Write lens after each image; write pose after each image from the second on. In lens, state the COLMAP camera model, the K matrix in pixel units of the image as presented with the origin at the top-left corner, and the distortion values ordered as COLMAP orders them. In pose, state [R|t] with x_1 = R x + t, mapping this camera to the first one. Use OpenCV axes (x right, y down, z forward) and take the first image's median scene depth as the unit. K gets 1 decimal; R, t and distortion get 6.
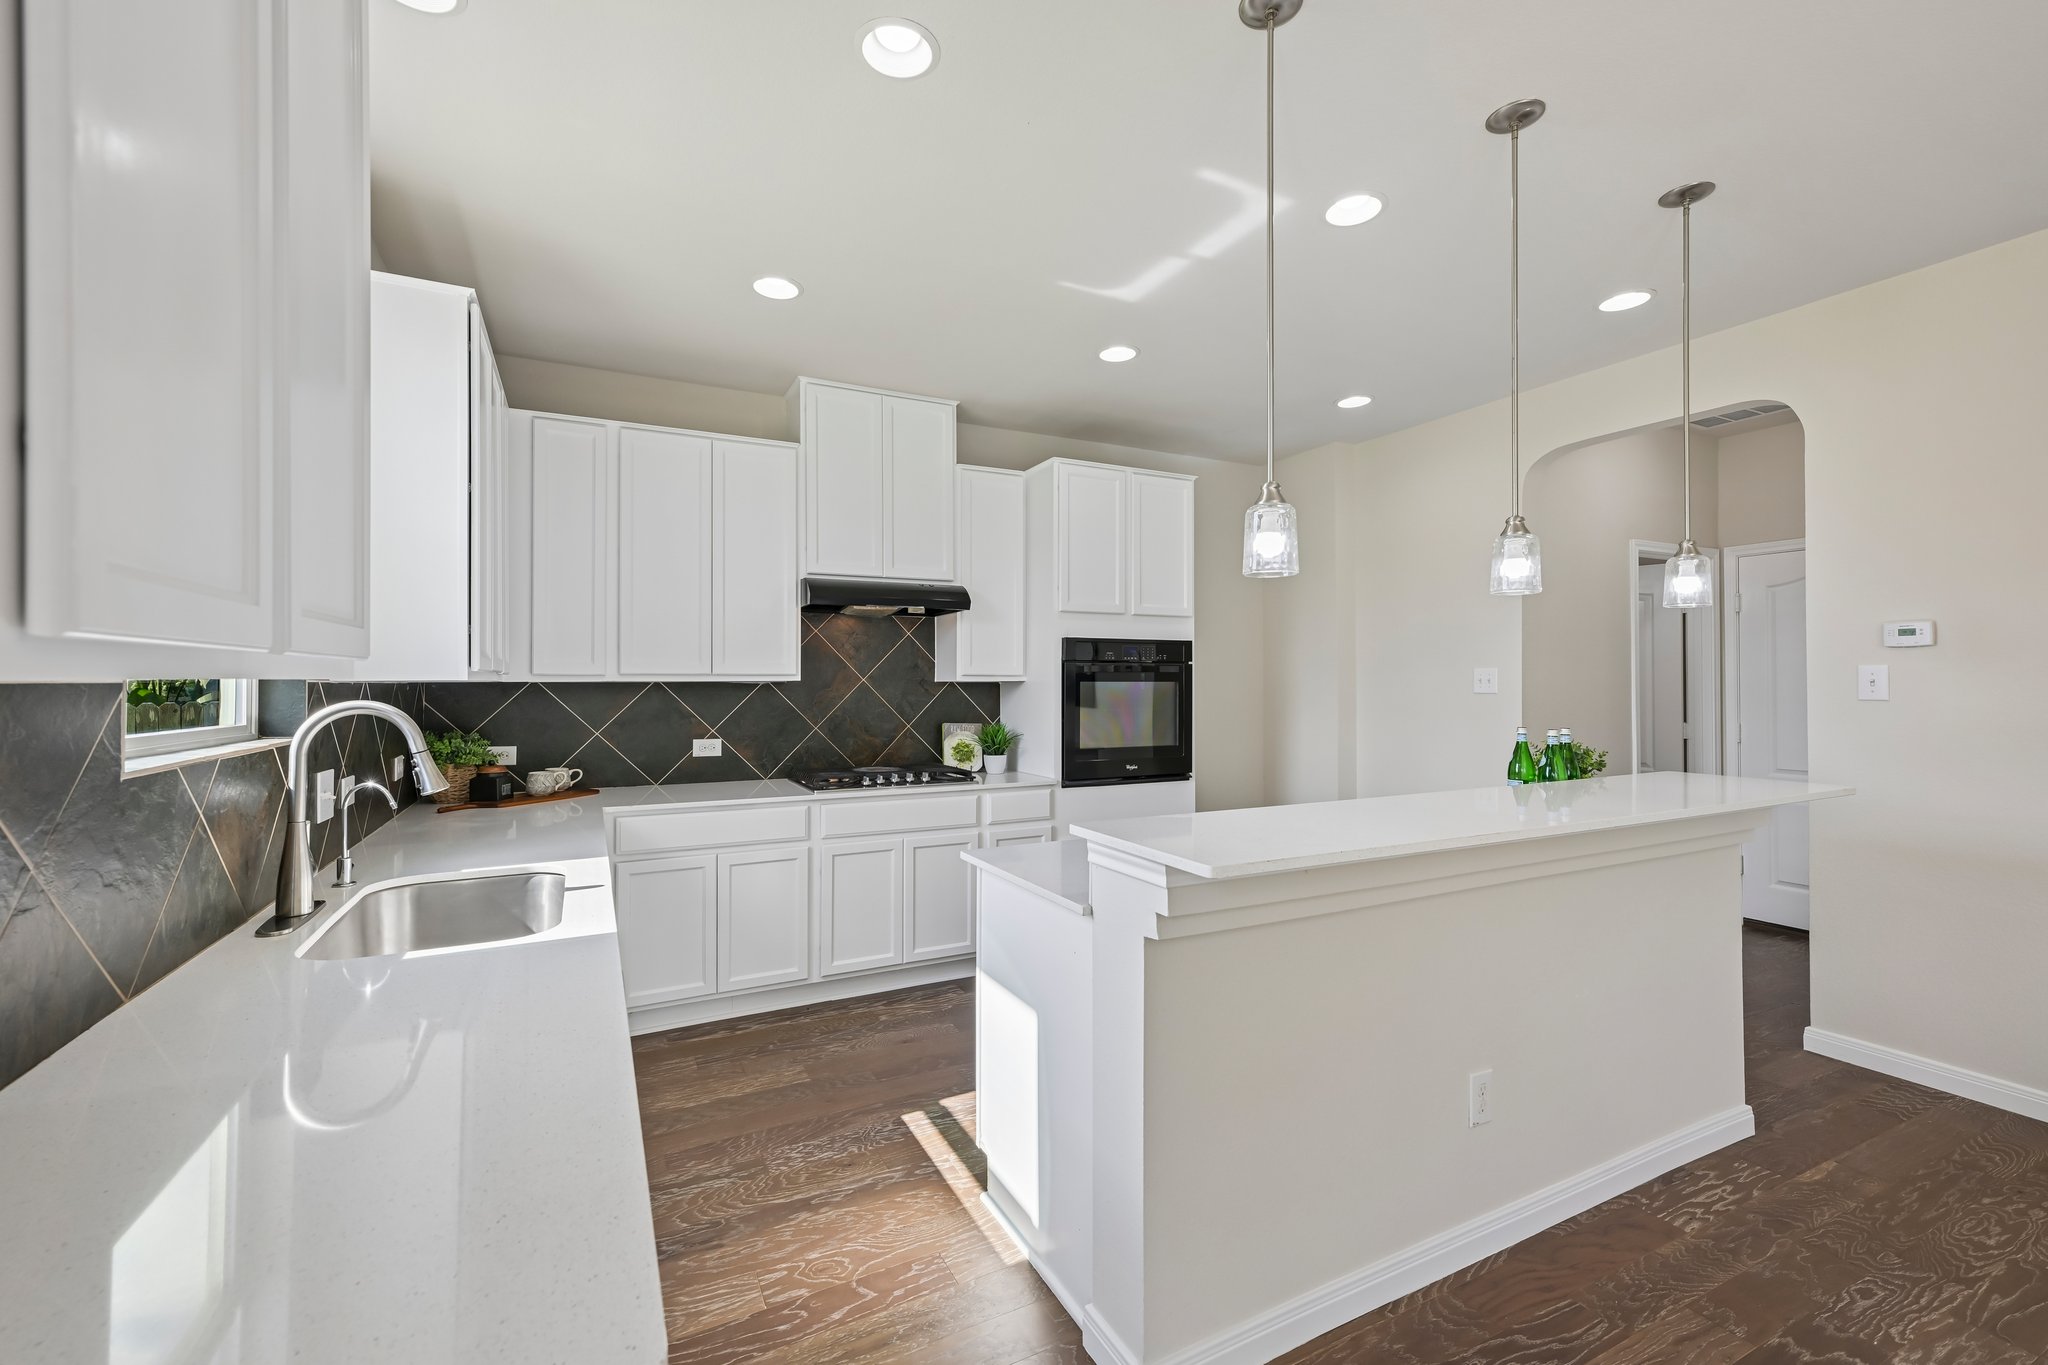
lens RADIAL K [[845.7, 0, 1024.0], [0, 845.7, 682.5], [0, 0, 1]] dist [0.007600, 0.000016]
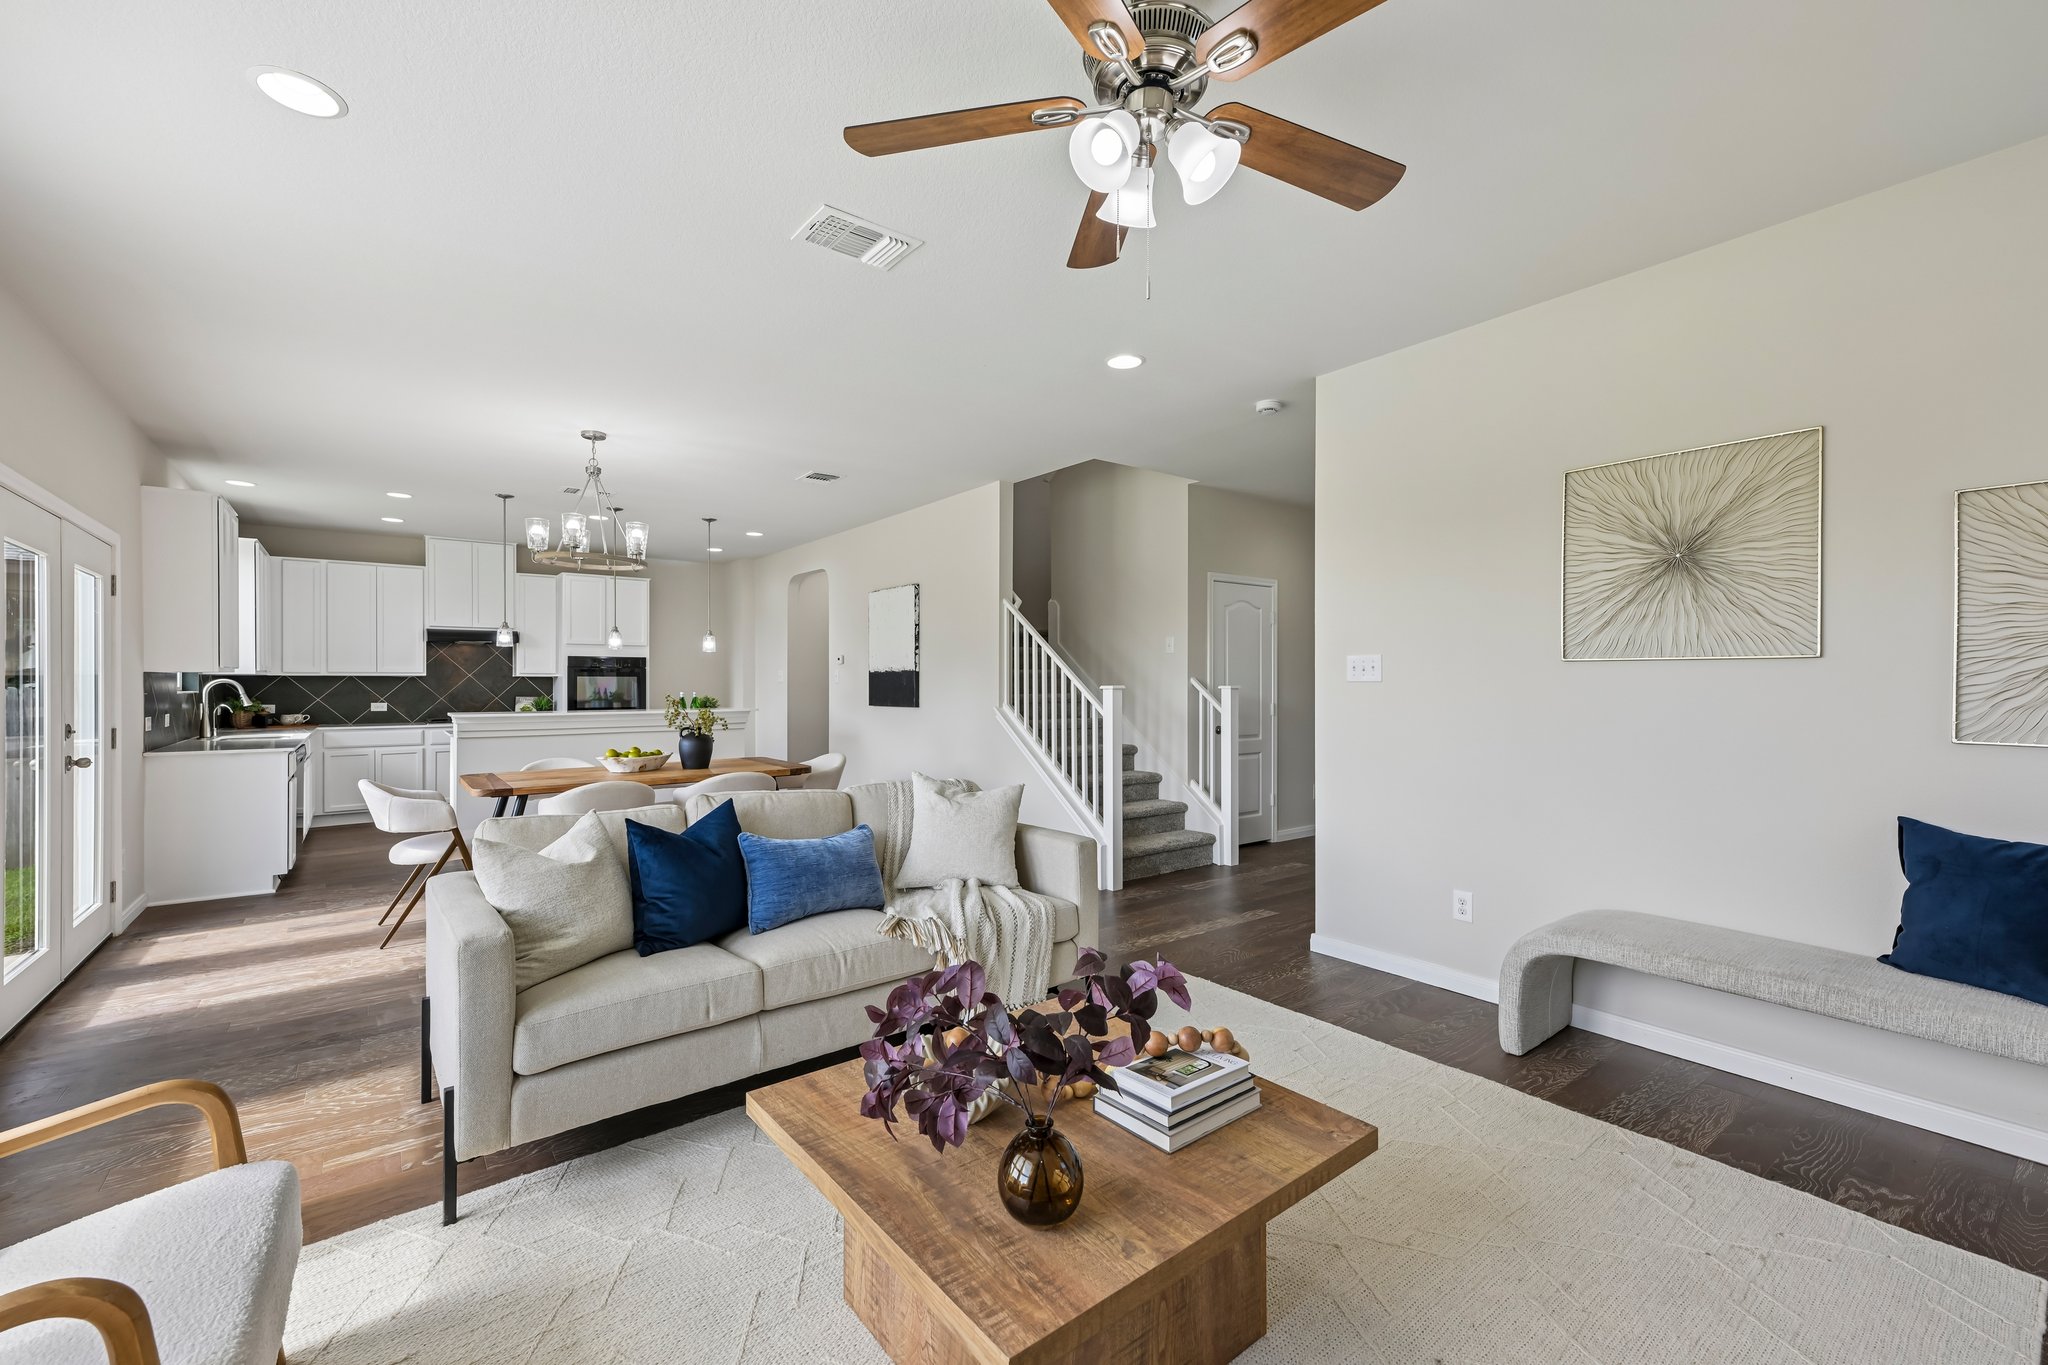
lens RADIAL K [[845.7, 0, 1024.0], [0, 845.7, 682.5], [0, 0, 1]] dist [0.007600, 0.000016]
pose [[0.982664, 0.001223, 0.185392, 0.841466], [-0.001219, 0.999999, -0.000136, 0.014680], [-0.185392, -0.000092, 0.982665, -1.428143]]
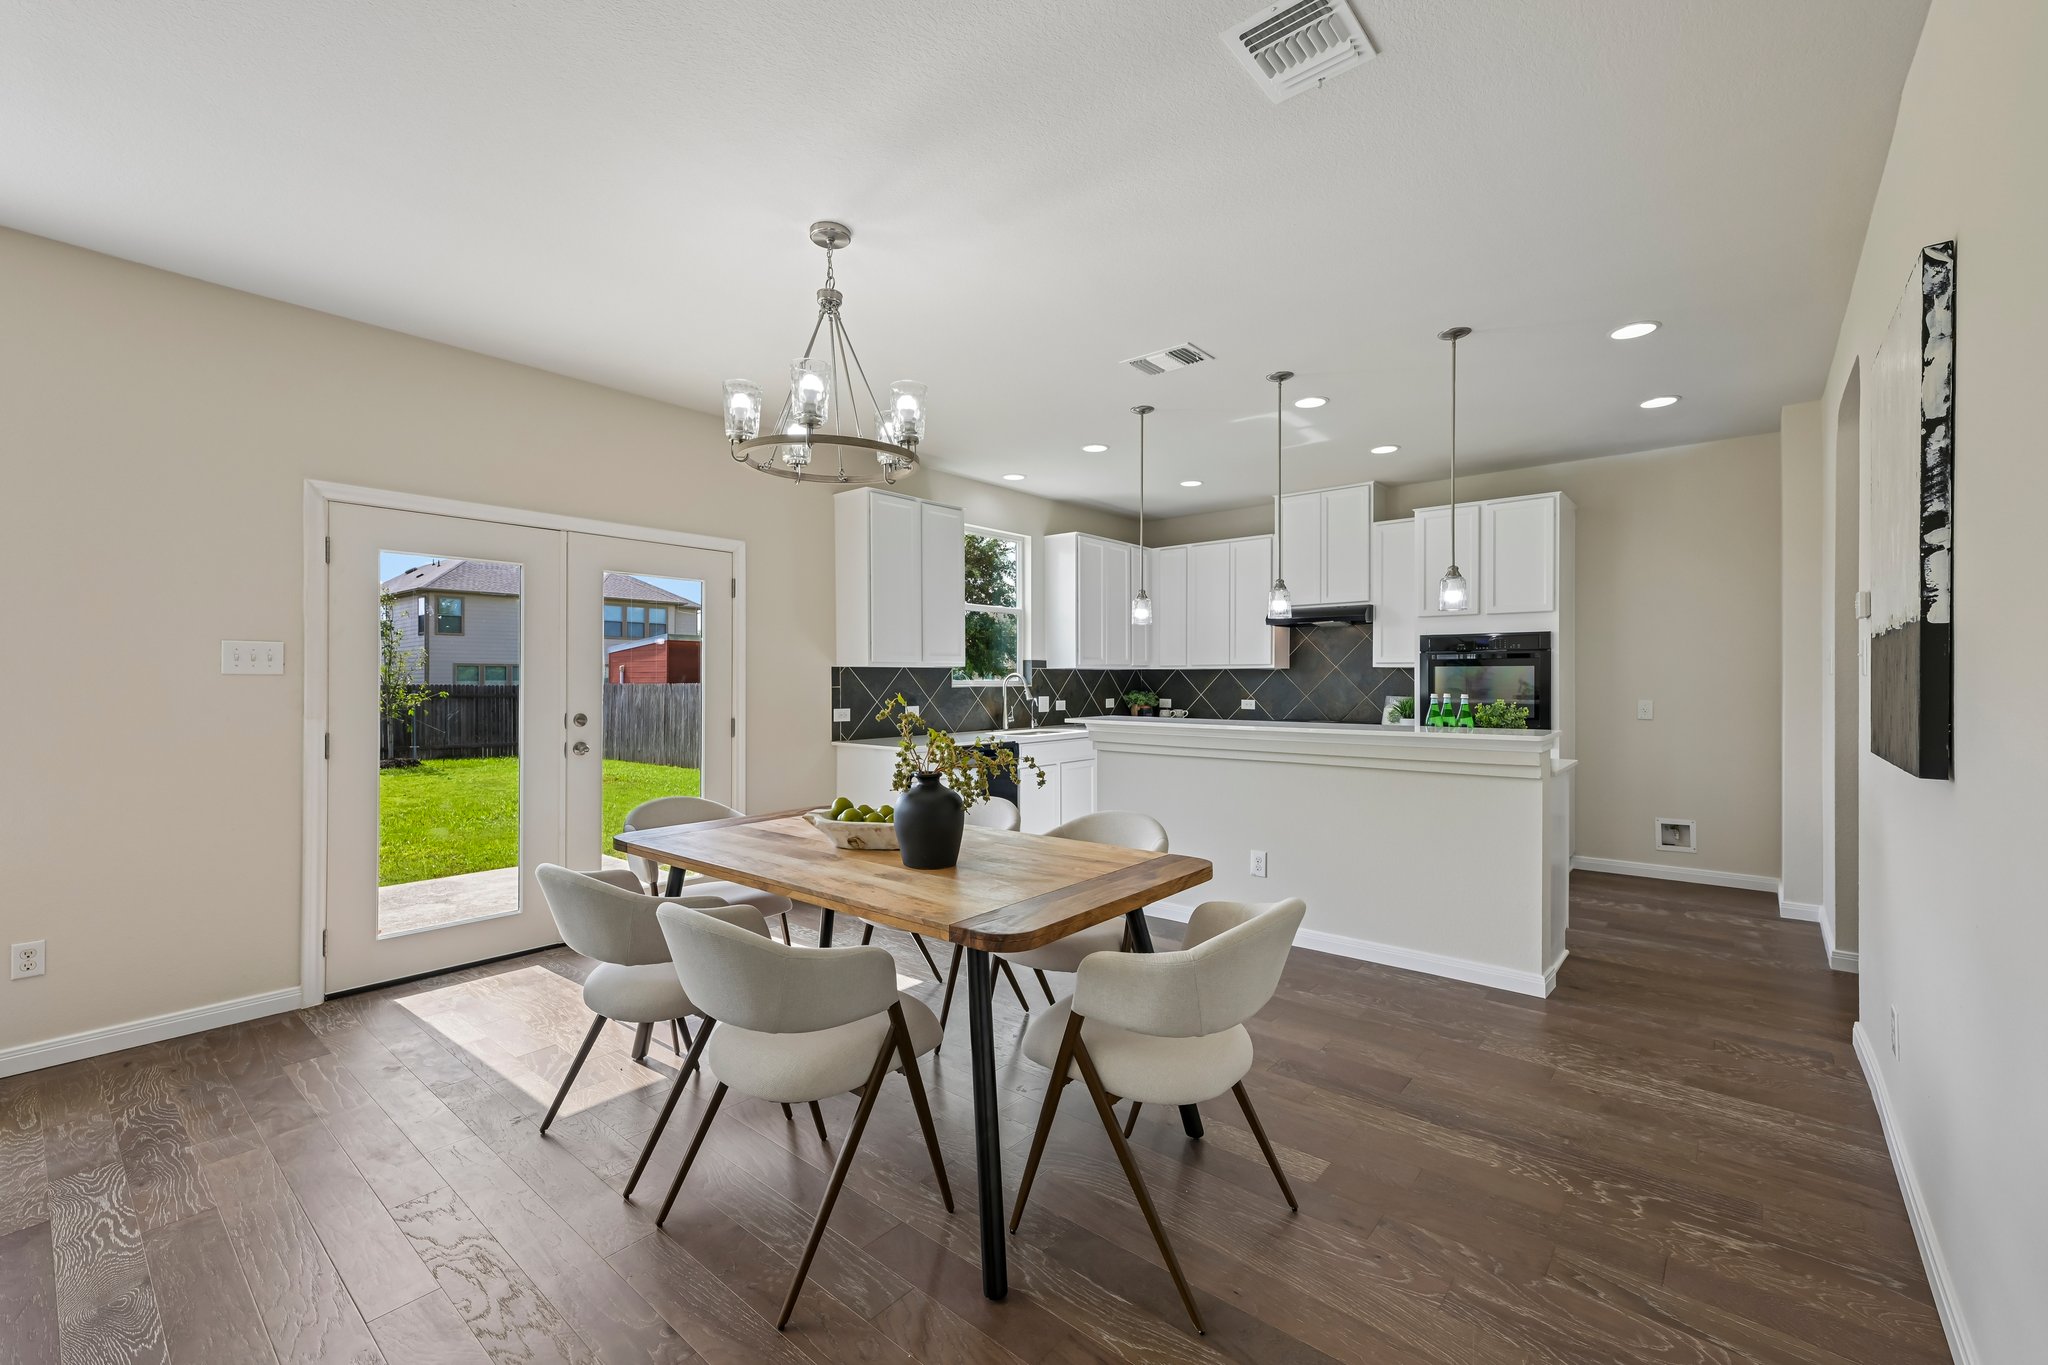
lens RADIAL K [[845.7, 0, 1024.0], [0, 845.7, 682.5], [0, 0, 1]] dist [0.007600, 0.000016]
pose [[0.391957, 0.004799, -0.919971, 1.167531], [0.002816, 0.999975, 0.006416, 0.016449], [0.919979, -0.005106, 0.391934, -0.178814]]
